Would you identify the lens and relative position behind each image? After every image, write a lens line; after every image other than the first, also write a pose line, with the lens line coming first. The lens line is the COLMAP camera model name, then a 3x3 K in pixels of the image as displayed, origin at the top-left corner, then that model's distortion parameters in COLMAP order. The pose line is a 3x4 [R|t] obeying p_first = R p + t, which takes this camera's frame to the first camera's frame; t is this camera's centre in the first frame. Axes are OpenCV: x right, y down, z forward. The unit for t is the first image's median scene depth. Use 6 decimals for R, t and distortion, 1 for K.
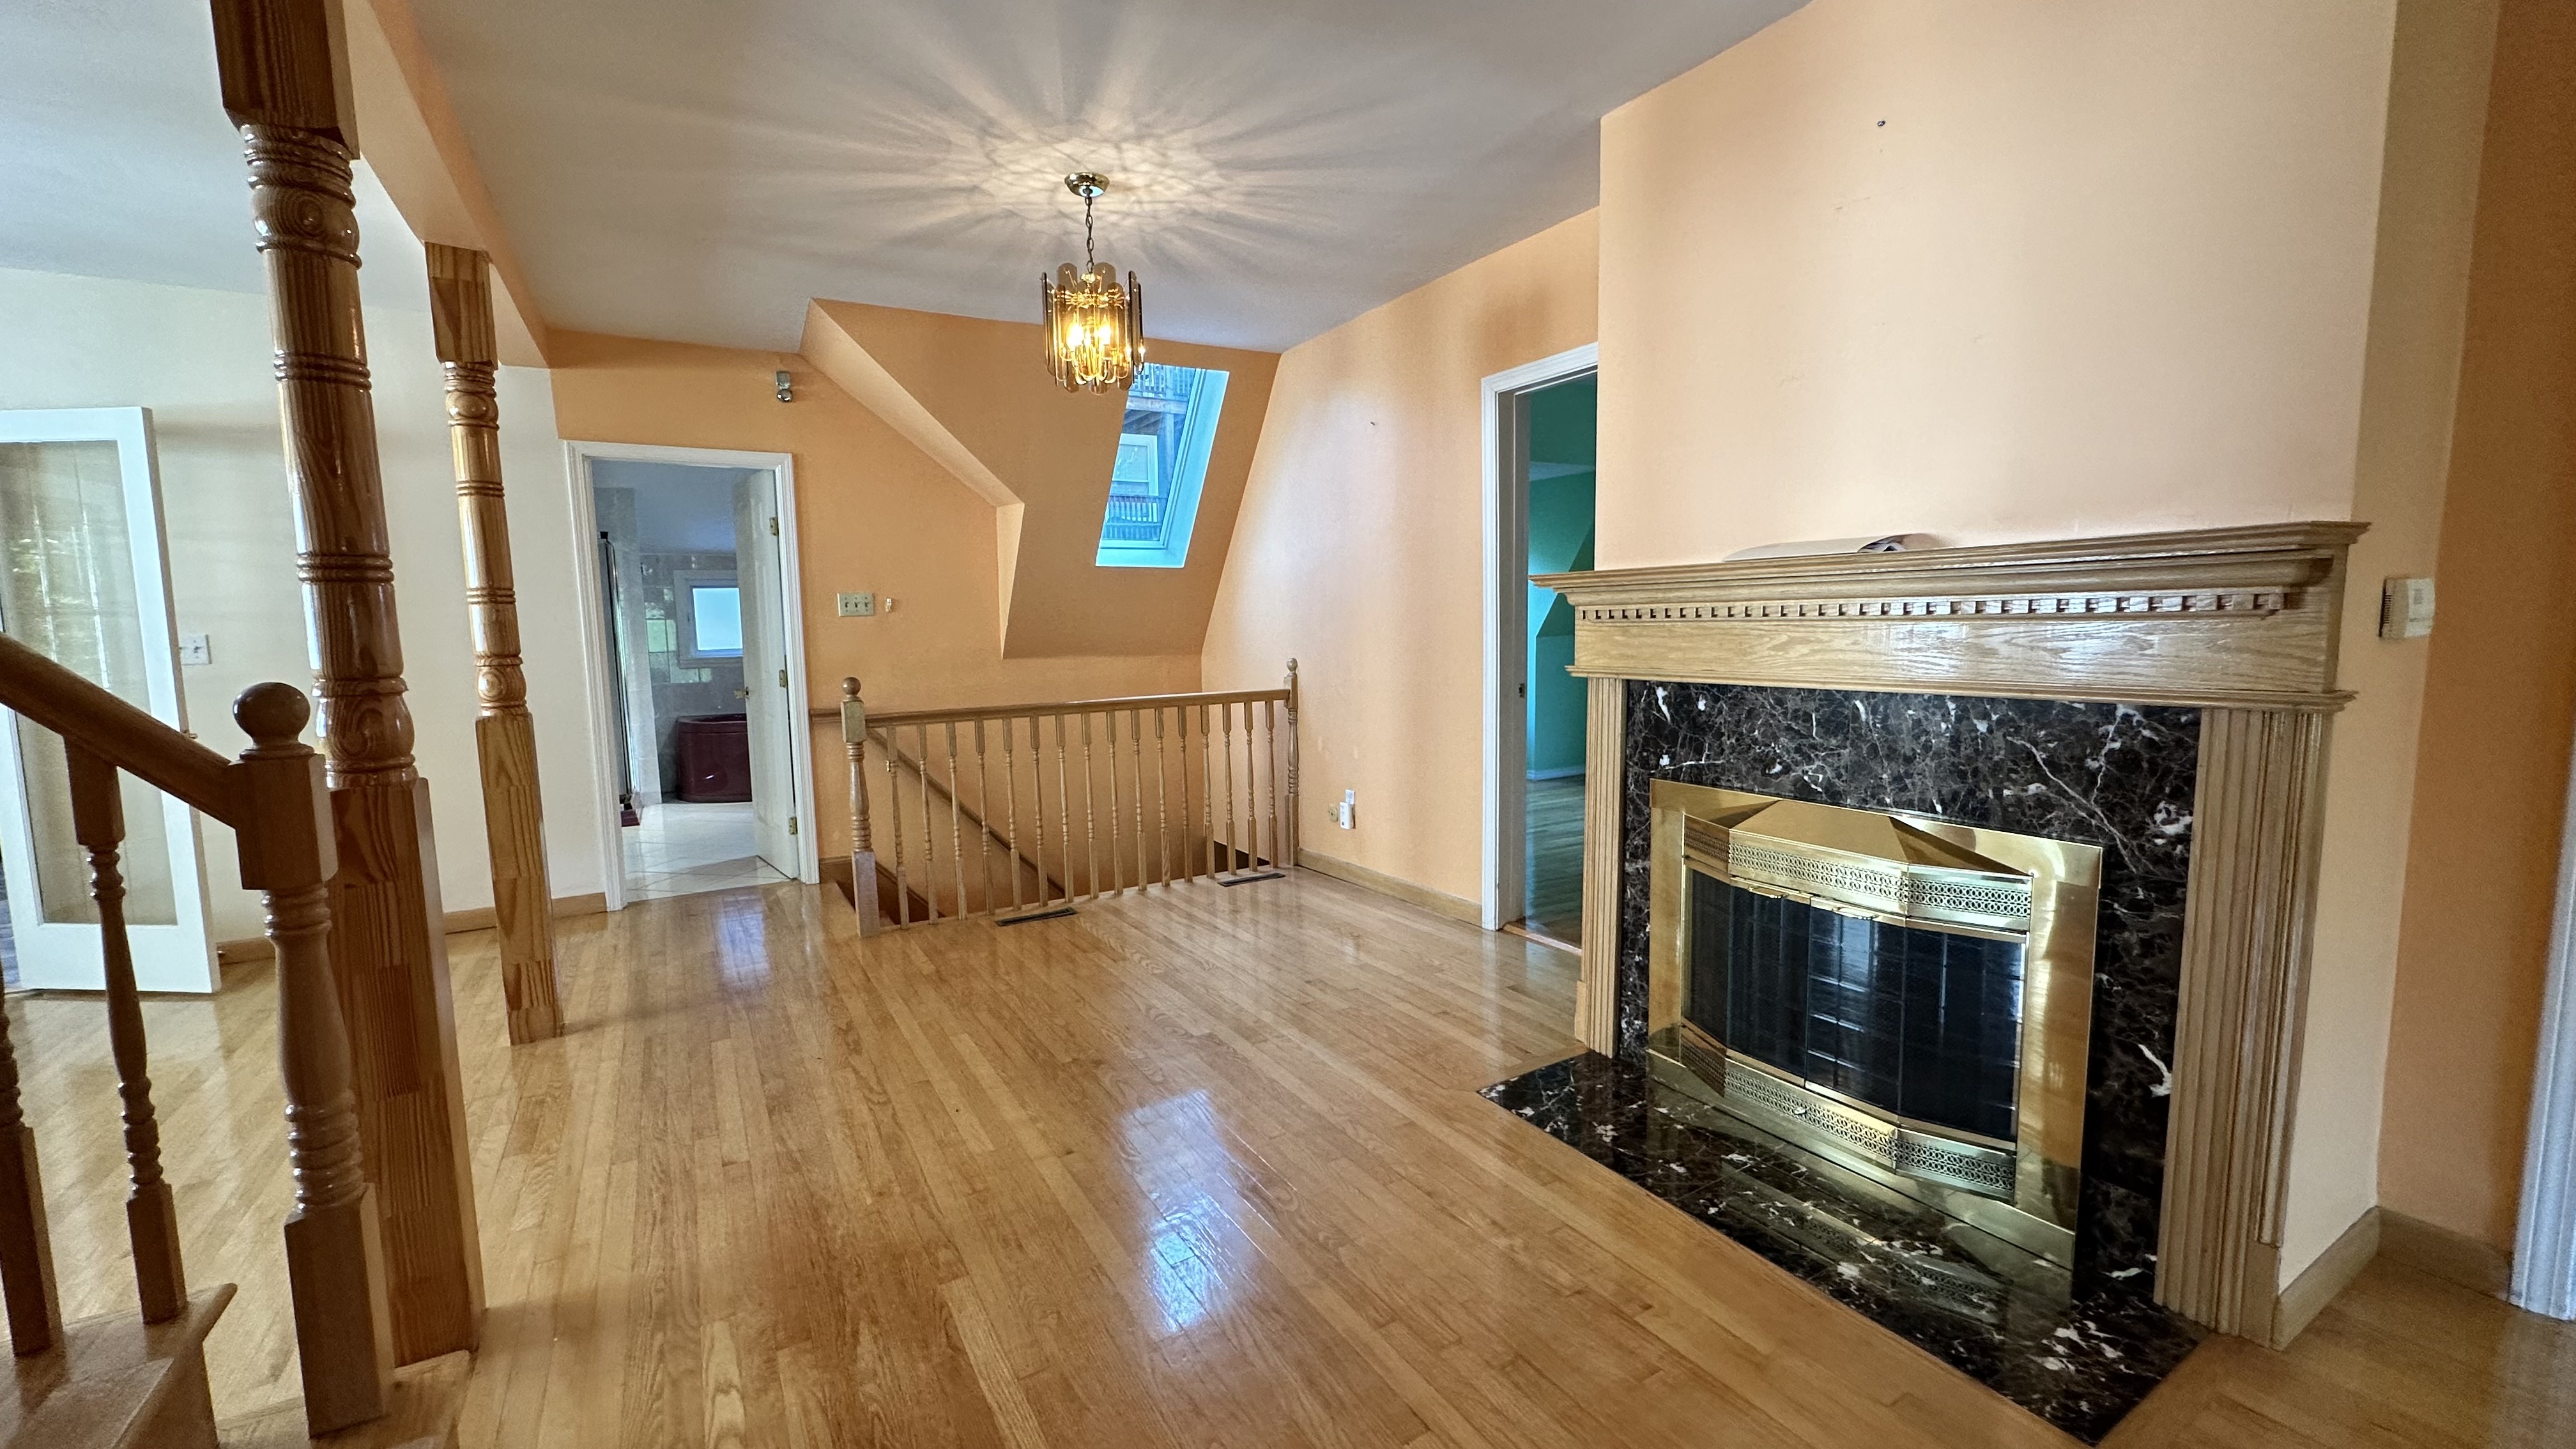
lens RADIAL K [[1035.2, 0, 1264.7], [0, 1035.2, 745.2], [0, 0, 1]] dist [-0.002222, -0.000129]
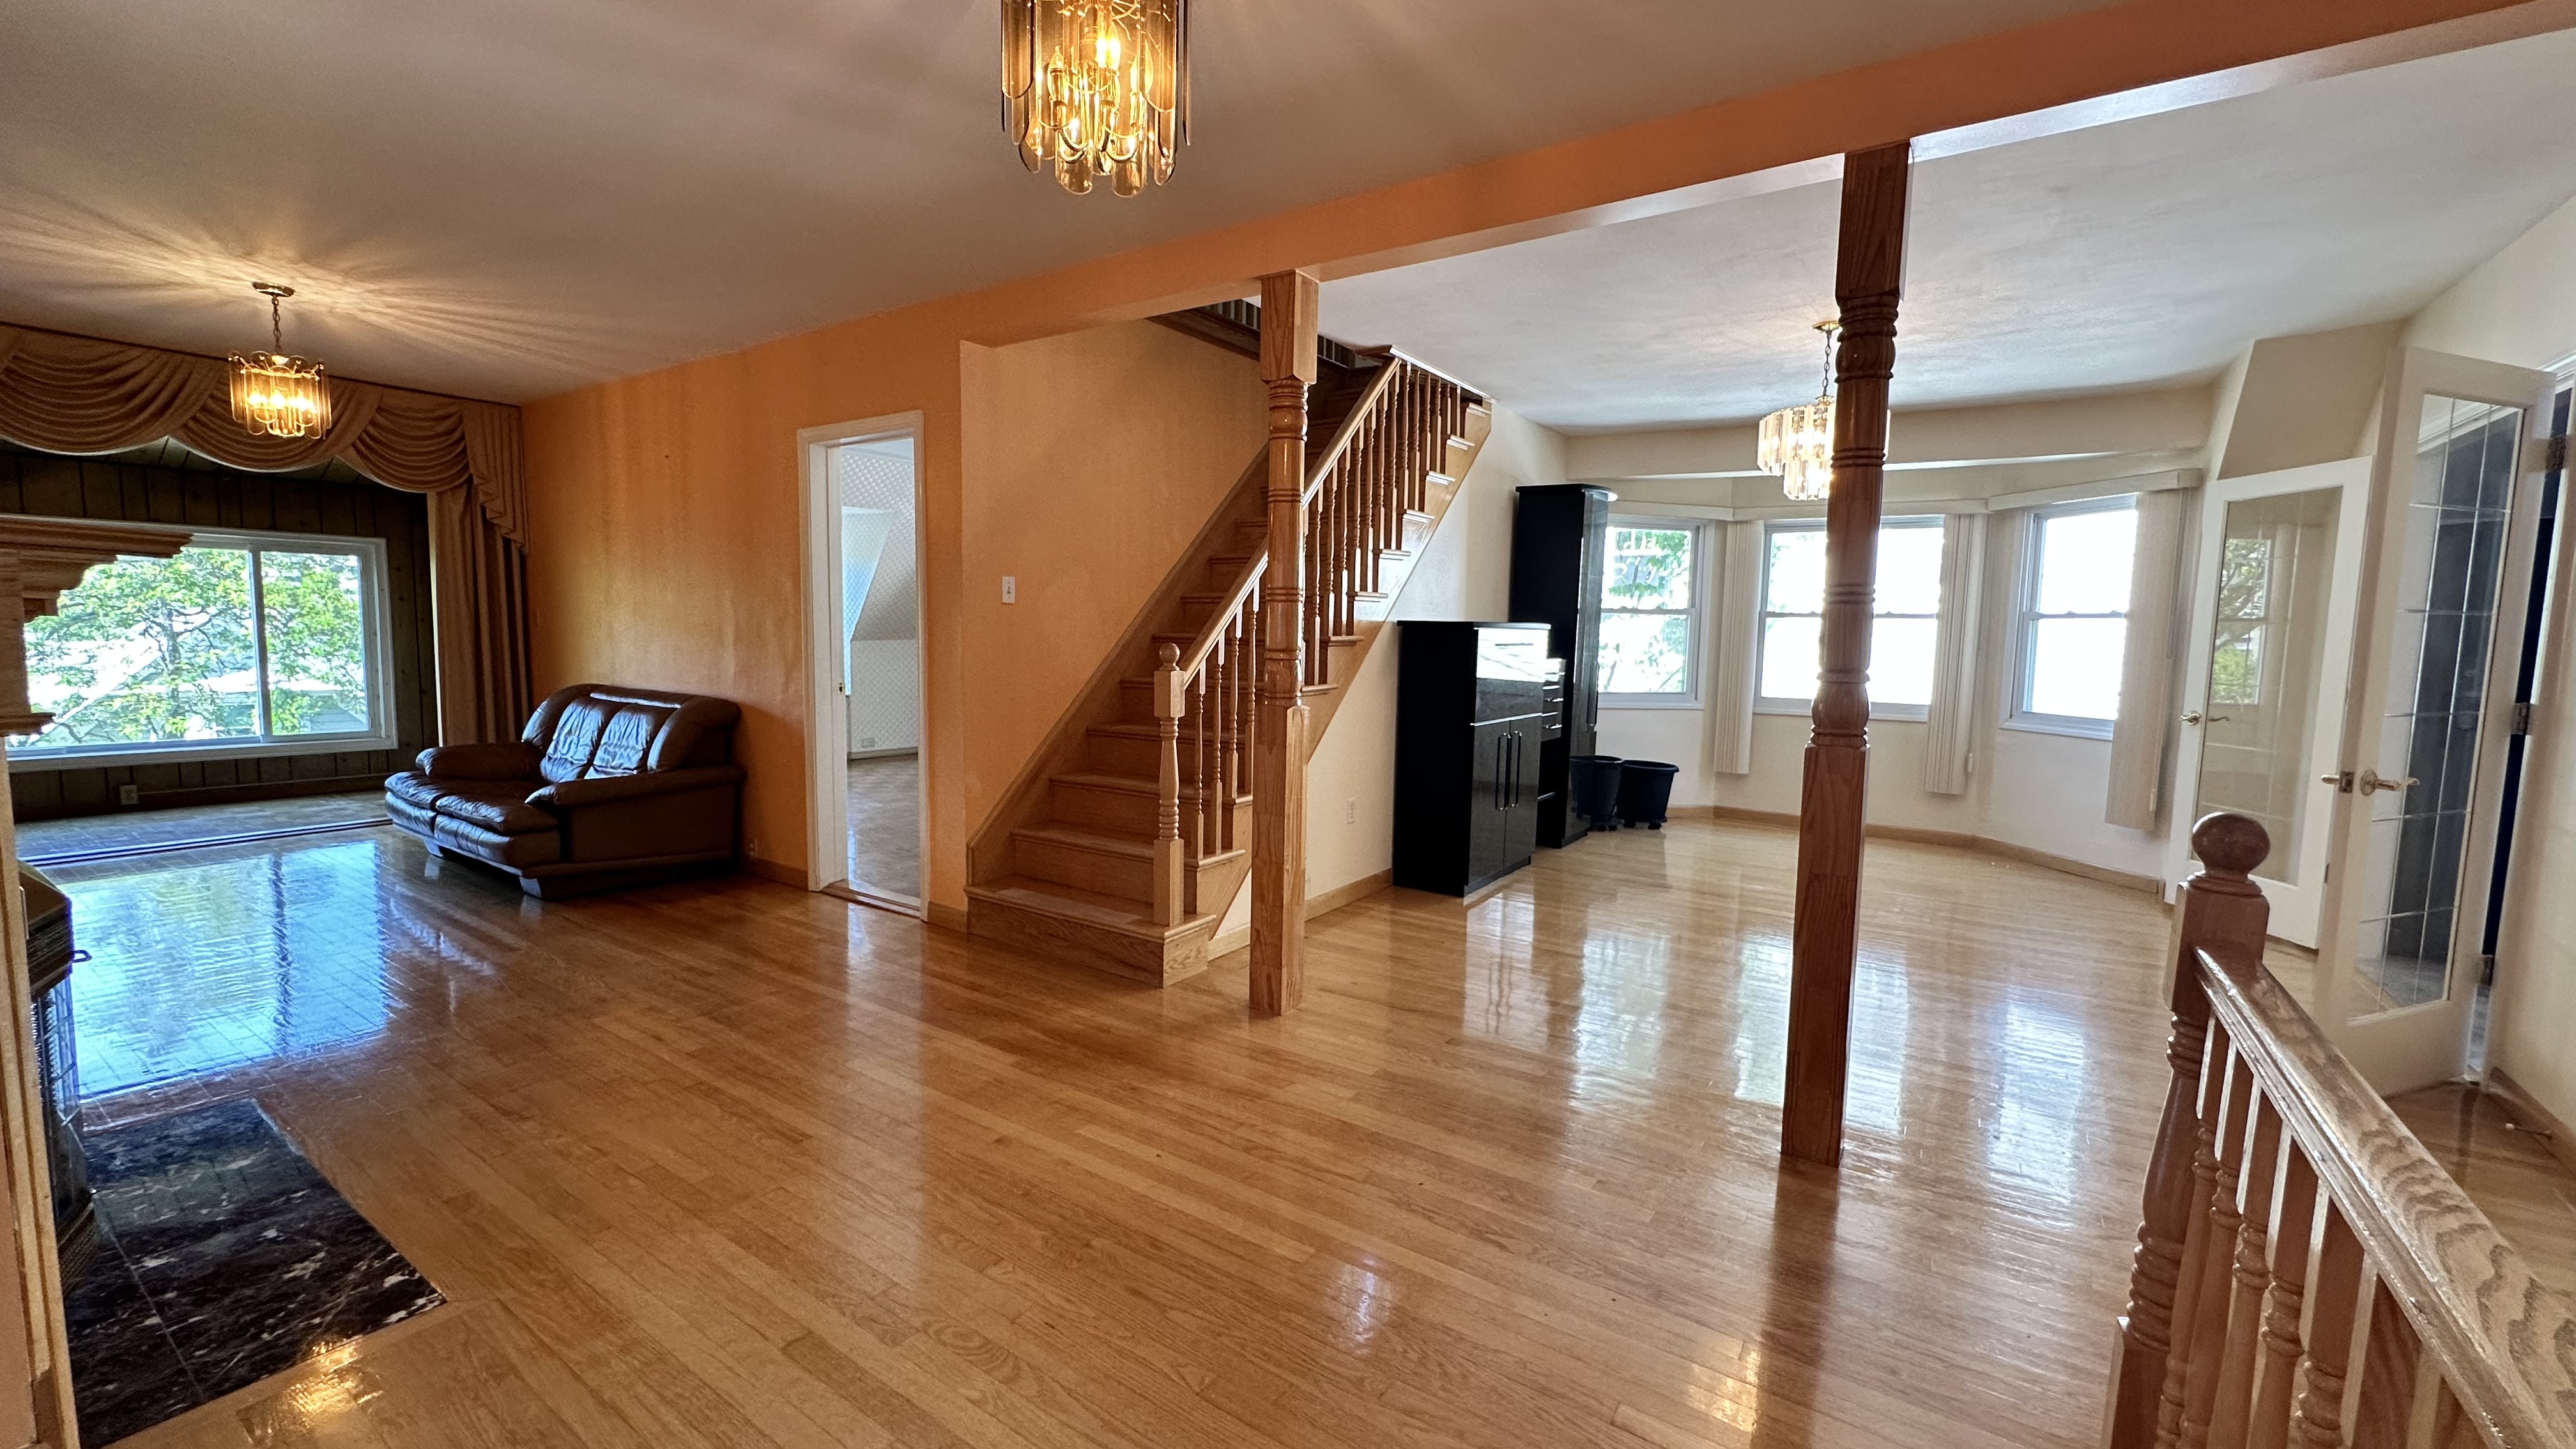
lens RADIAL K [[1035.2, 0, 1300.1], [0, 1035.2, 720.4], [0, 0, 1]] dist [-0.002222, -0.000129]
pose [[-0.893217, 0.043073, -0.447558, -0.012856], [-0.059917, 0.975120, 0.213425, -0.209765], [0.445616, 0.217451, -0.868413, 1.614377]]
